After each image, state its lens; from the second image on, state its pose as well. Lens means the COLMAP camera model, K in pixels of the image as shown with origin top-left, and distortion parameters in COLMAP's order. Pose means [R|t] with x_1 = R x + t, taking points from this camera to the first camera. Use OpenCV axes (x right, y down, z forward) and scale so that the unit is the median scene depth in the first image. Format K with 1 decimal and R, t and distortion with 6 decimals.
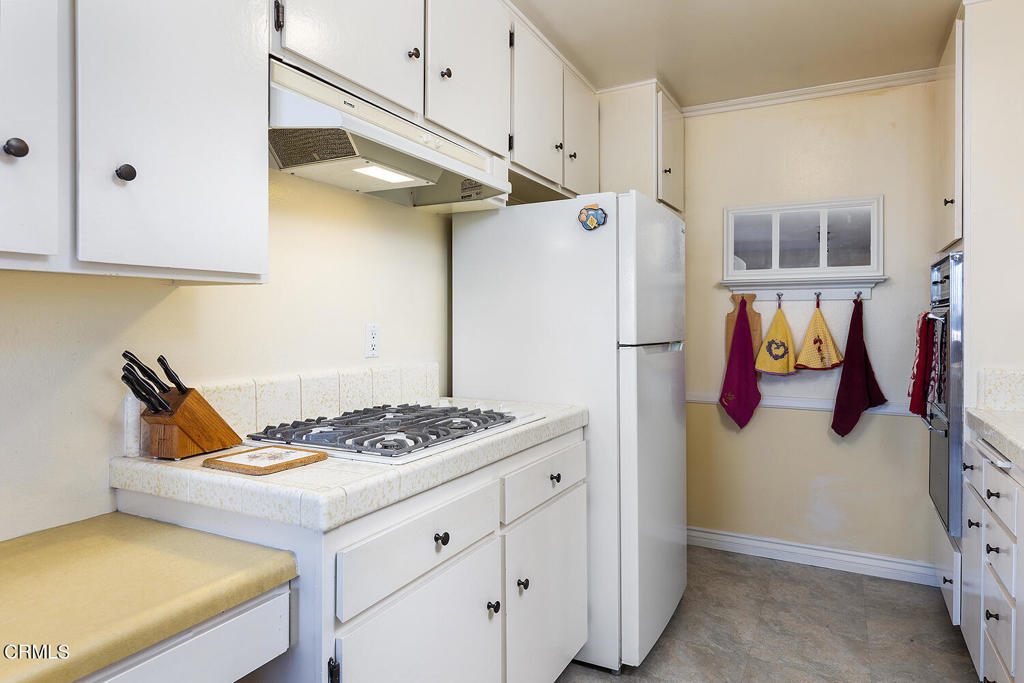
lens RADIAL K [[622.3, 0, 517.2], [0, 622.3, 326.7], [0, 0, 1]] dist [0.004468, 0.000108]
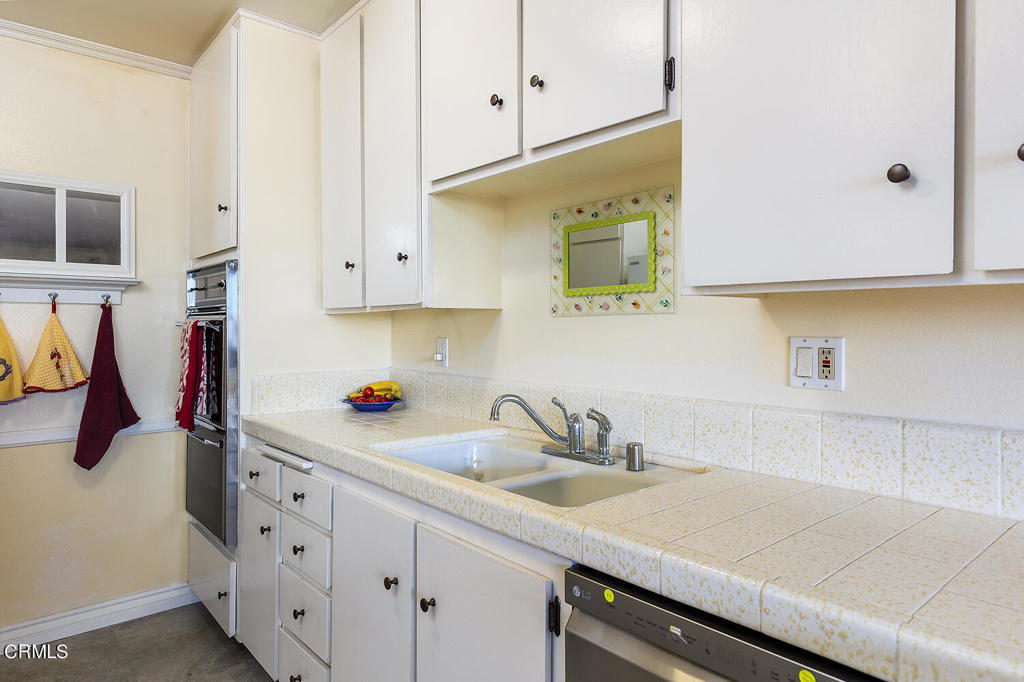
lens RADIAL K [[622.3, 0, 517.2], [0, 622.3, 326.2], [0, 0, 1]] dist [0.004468, 0.000108]
pose [[0.361472, -0.000316, 0.932383, -0.053513], [0.010379, 0.999939, -0.003685, -0.005566], [-0.932325, 0.011009, 0.361454, 0.205323]]
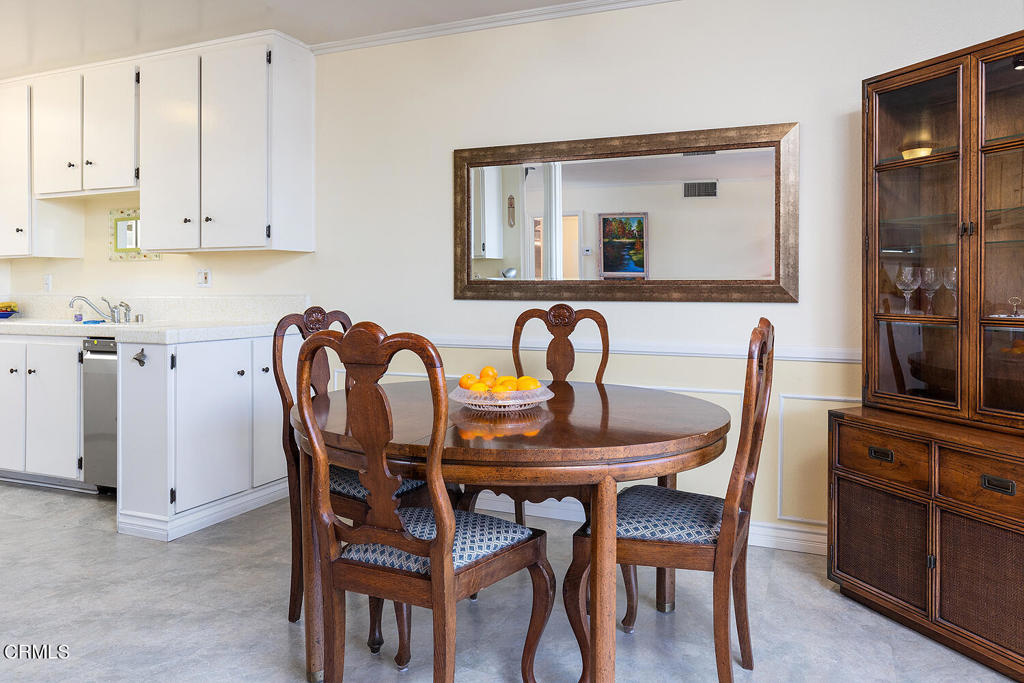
lens RADIAL K [[722.1, 0, 544.8], [0, 722.1, 284.0], [0, 0, 1]] dist [0.003503, 0.002710]
pose [[-0.080254, 0.005378, 0.996760, -1.280041], [0.012888, 0.999907, -0.004357, 0.060944], [-0.996691, 0.012497, -0.080316, -0.537827]]
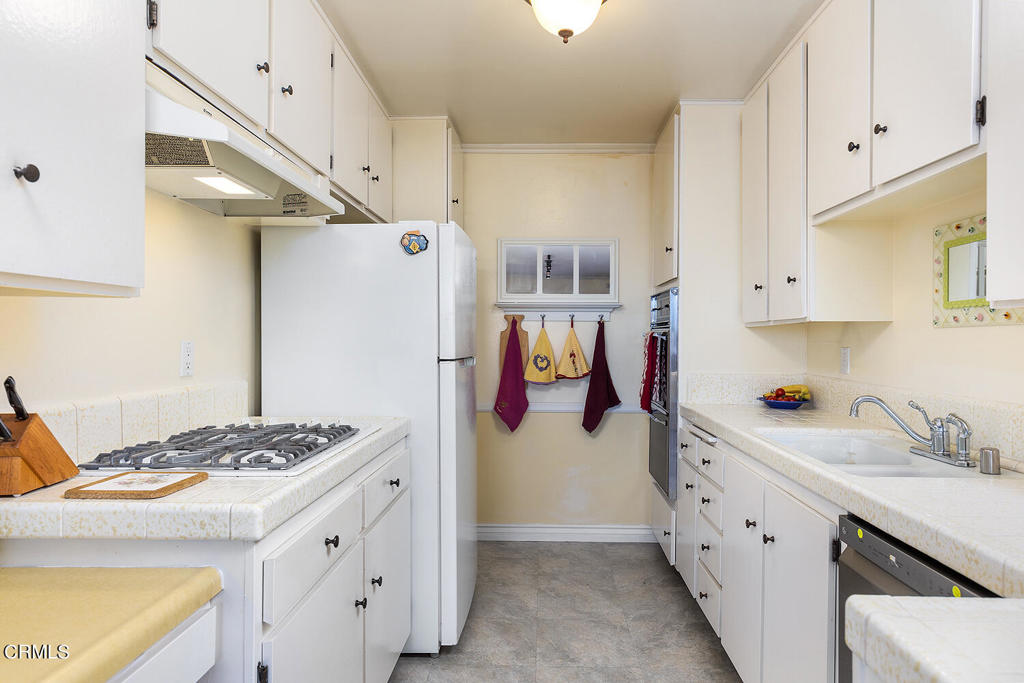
lens RADIAL K [[627.4, 0, 541.5], [0, 627.4, 348.9], [0, 0, 1]] dist [0.003324, 0.000289]
pose [[0.887700, -0.004837, 0.460396, -0.160205], [0.000628, 0.999957, 0.009295, -0.000124], [-0.460421, -0.007963, 0.887665, -0.063421]]
